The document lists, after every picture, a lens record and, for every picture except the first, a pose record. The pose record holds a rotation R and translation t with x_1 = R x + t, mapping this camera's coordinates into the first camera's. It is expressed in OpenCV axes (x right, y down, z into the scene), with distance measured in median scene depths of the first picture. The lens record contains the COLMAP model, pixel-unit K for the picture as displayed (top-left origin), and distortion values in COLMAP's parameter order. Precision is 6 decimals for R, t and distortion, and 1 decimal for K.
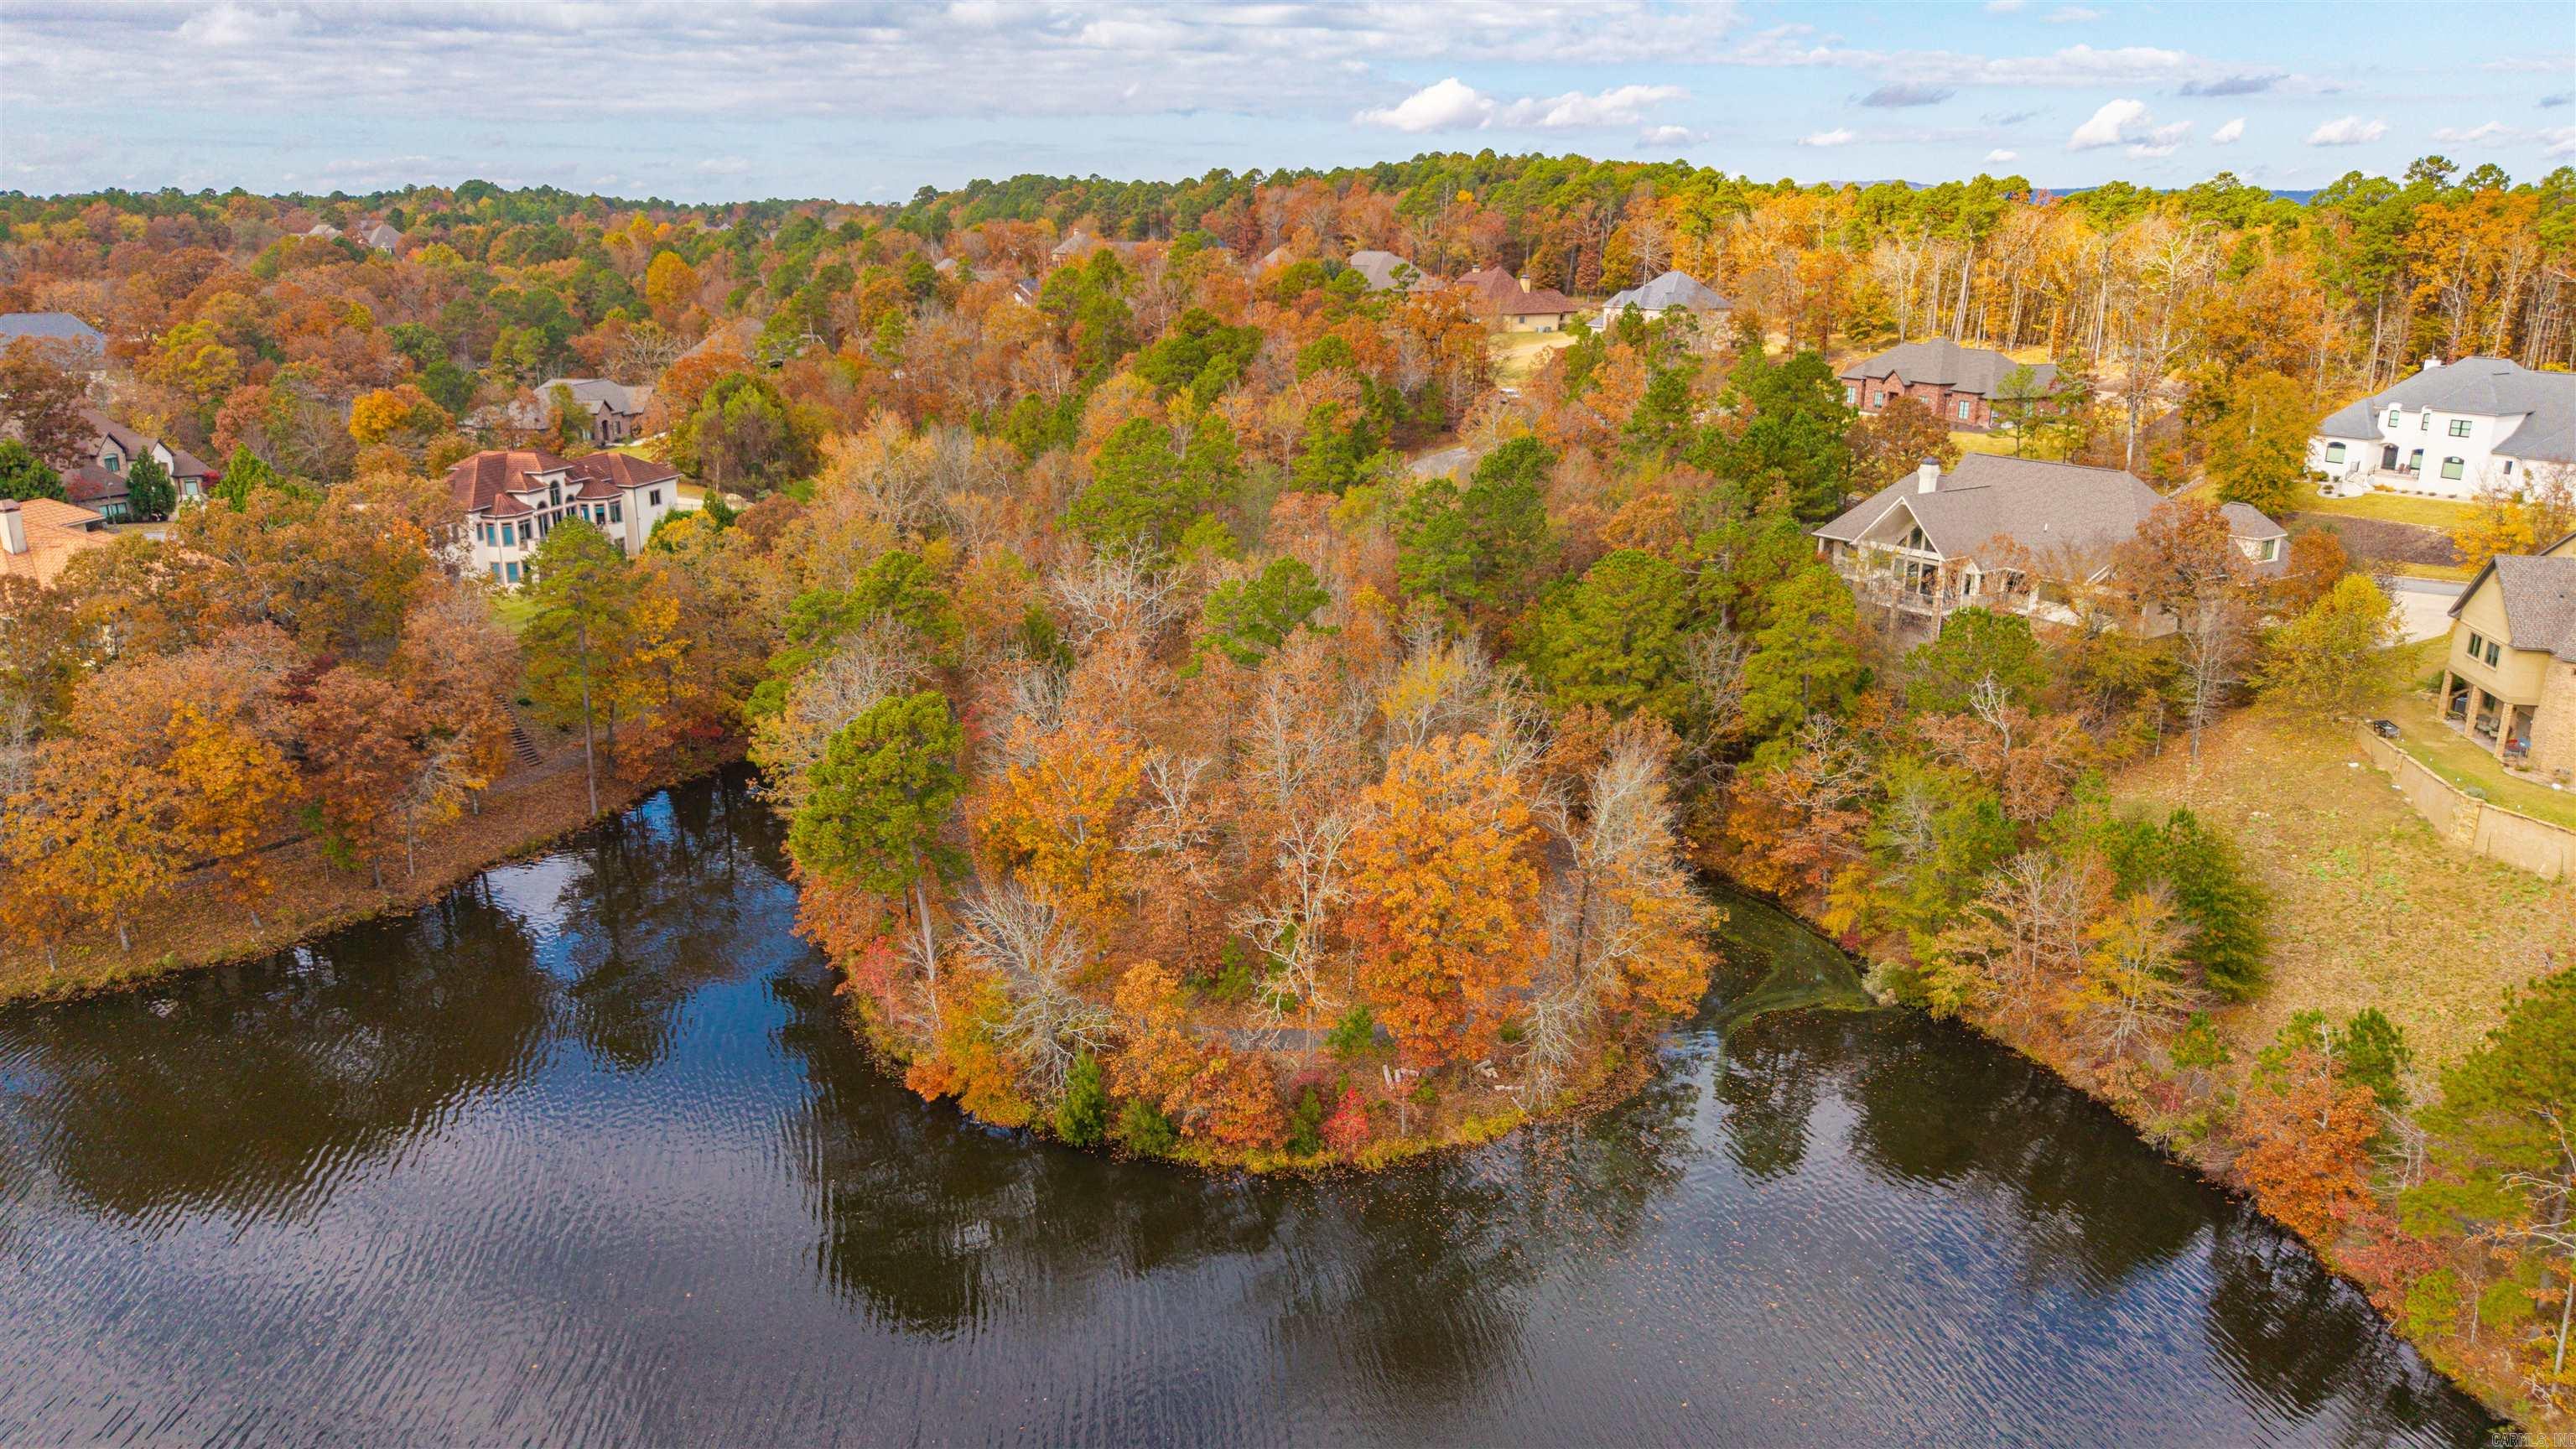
lens RADIAL K [[1761.4, 0, 1298.2], [0, 1761.4, 719.0], [0, 0, 1]] dist [0.003450, -0.003676]
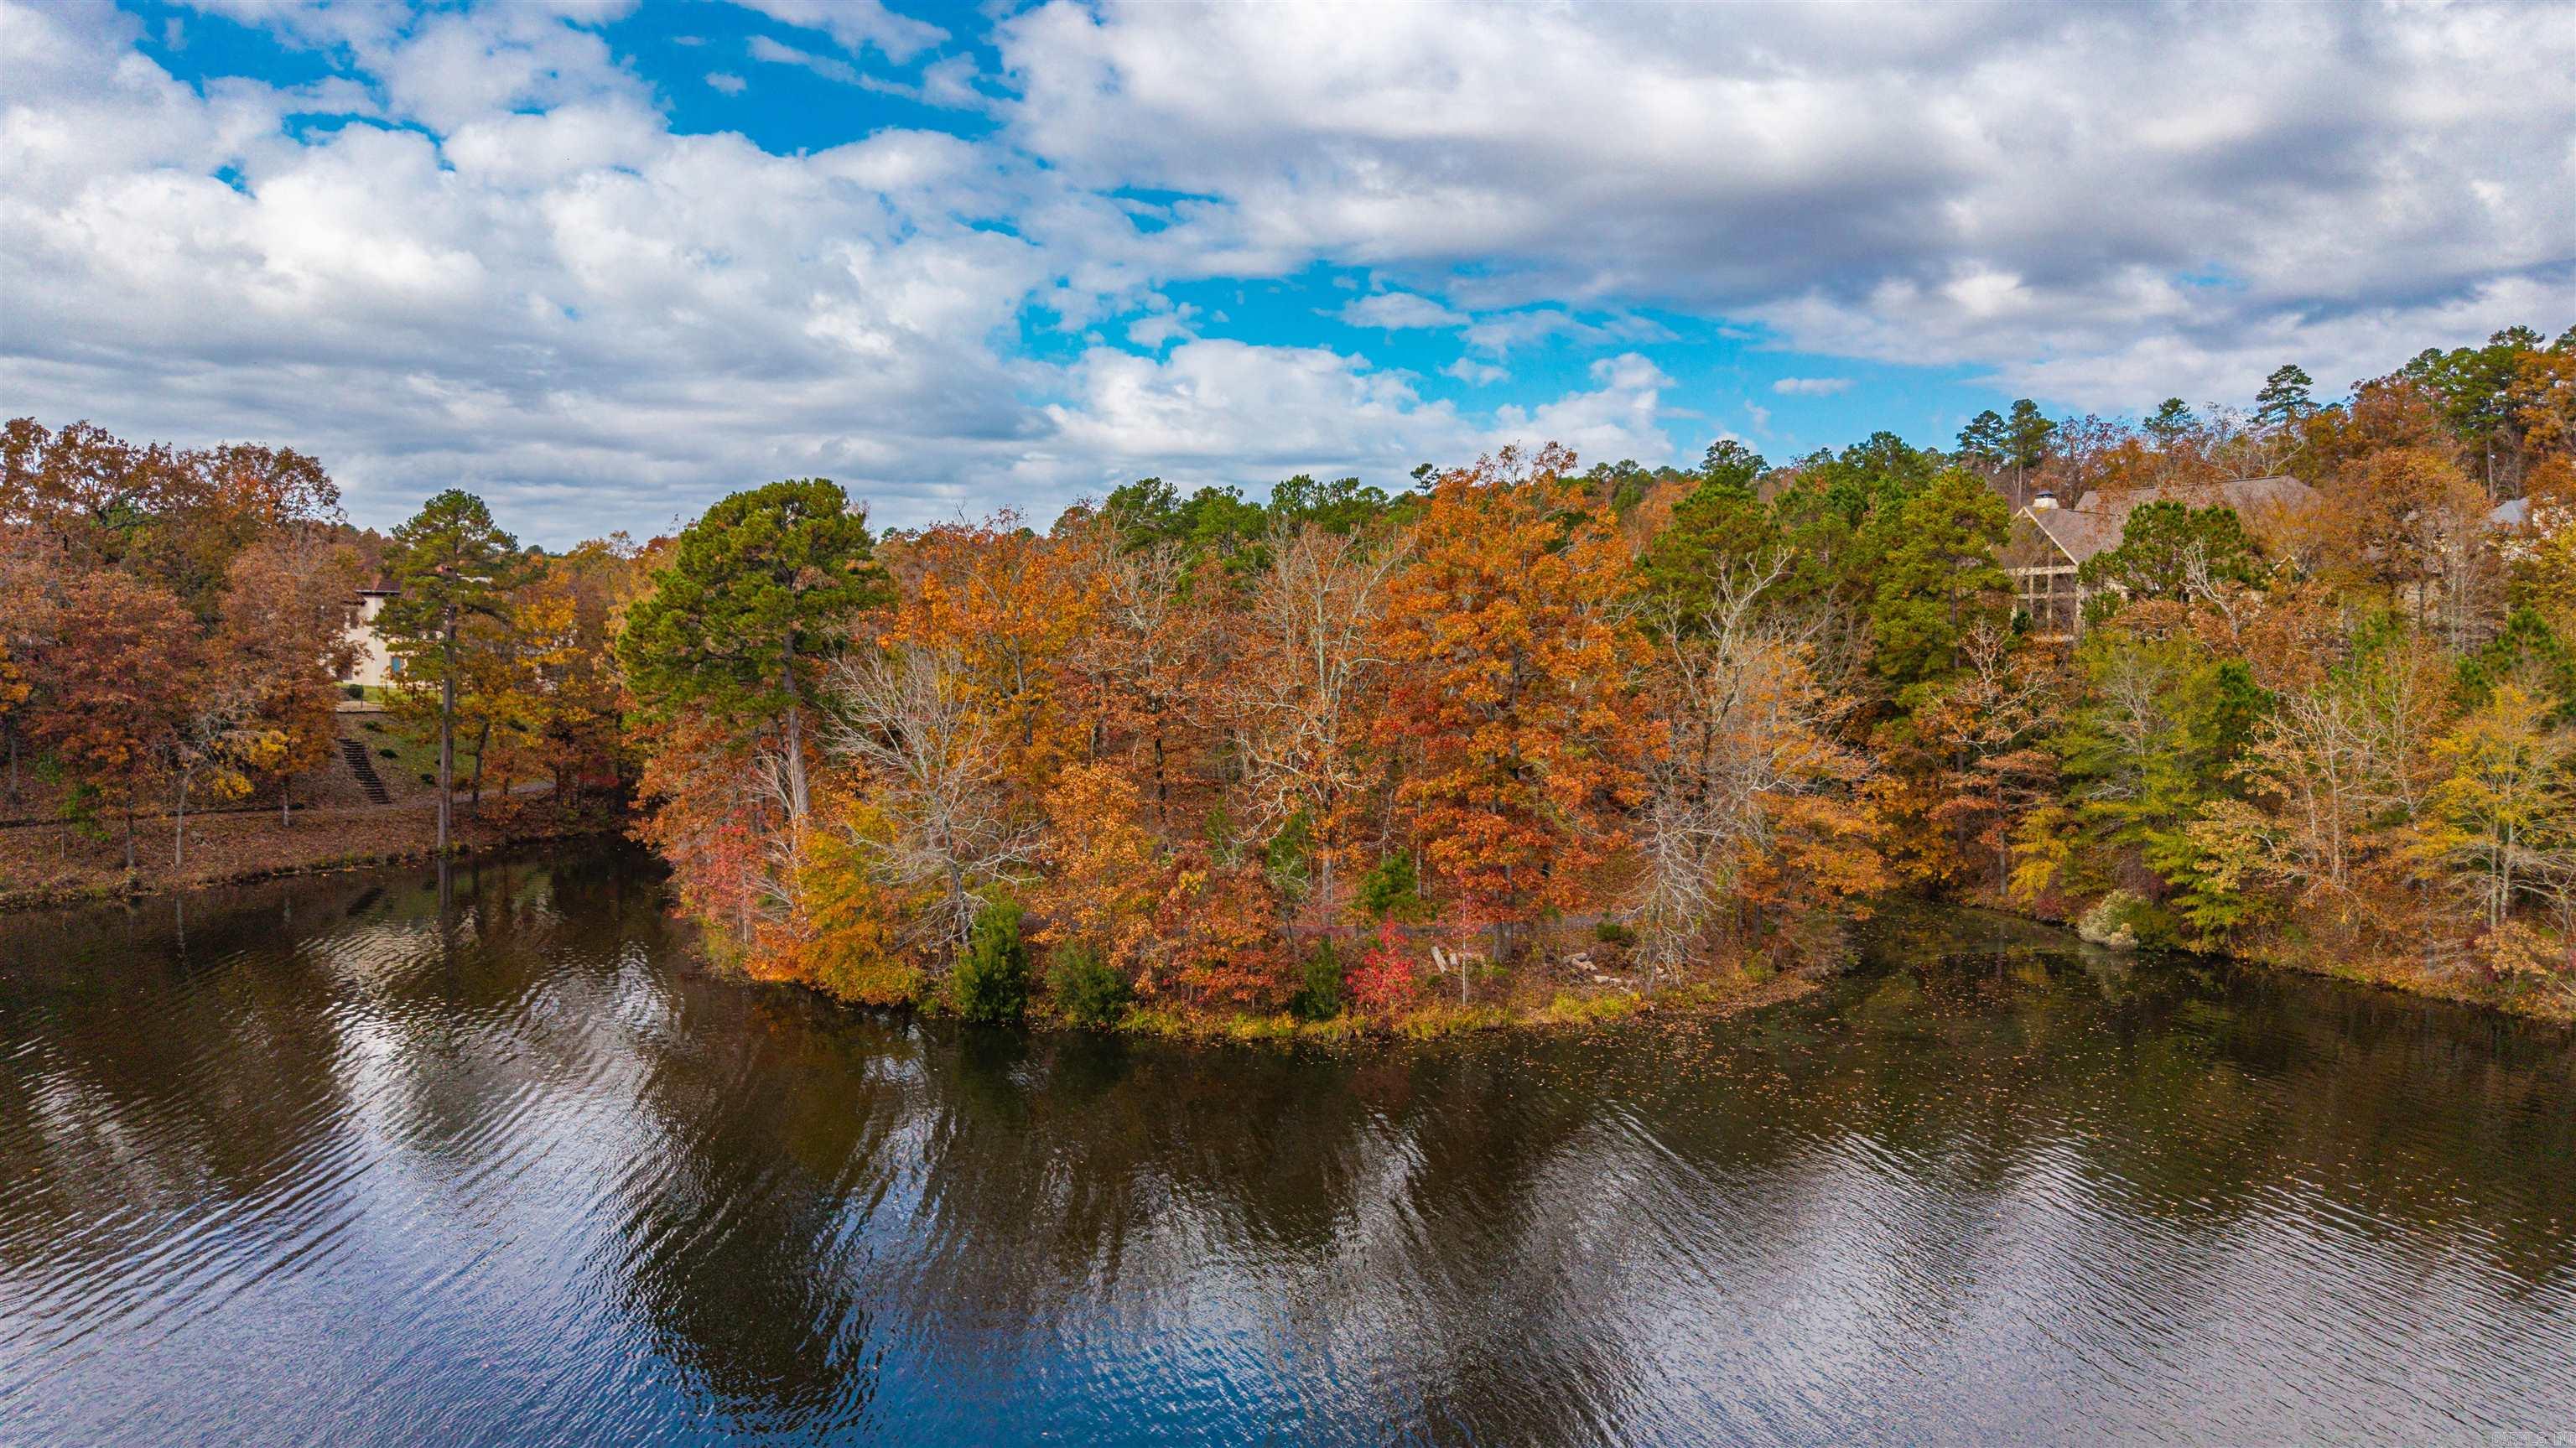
lens RADIAL K [[1761.3, 0, 1295.8], [0, 1761.3, 715.5], [0, 0, 1]] dist [0.003450, -0.003676]
pose [[0.999934, 0.003767, -0.010844, 0.001655], [-0.006280, 0.970236, -0.242079, 0.289887], [0.009609, 0.242131, 0.970196, 0.316789]]
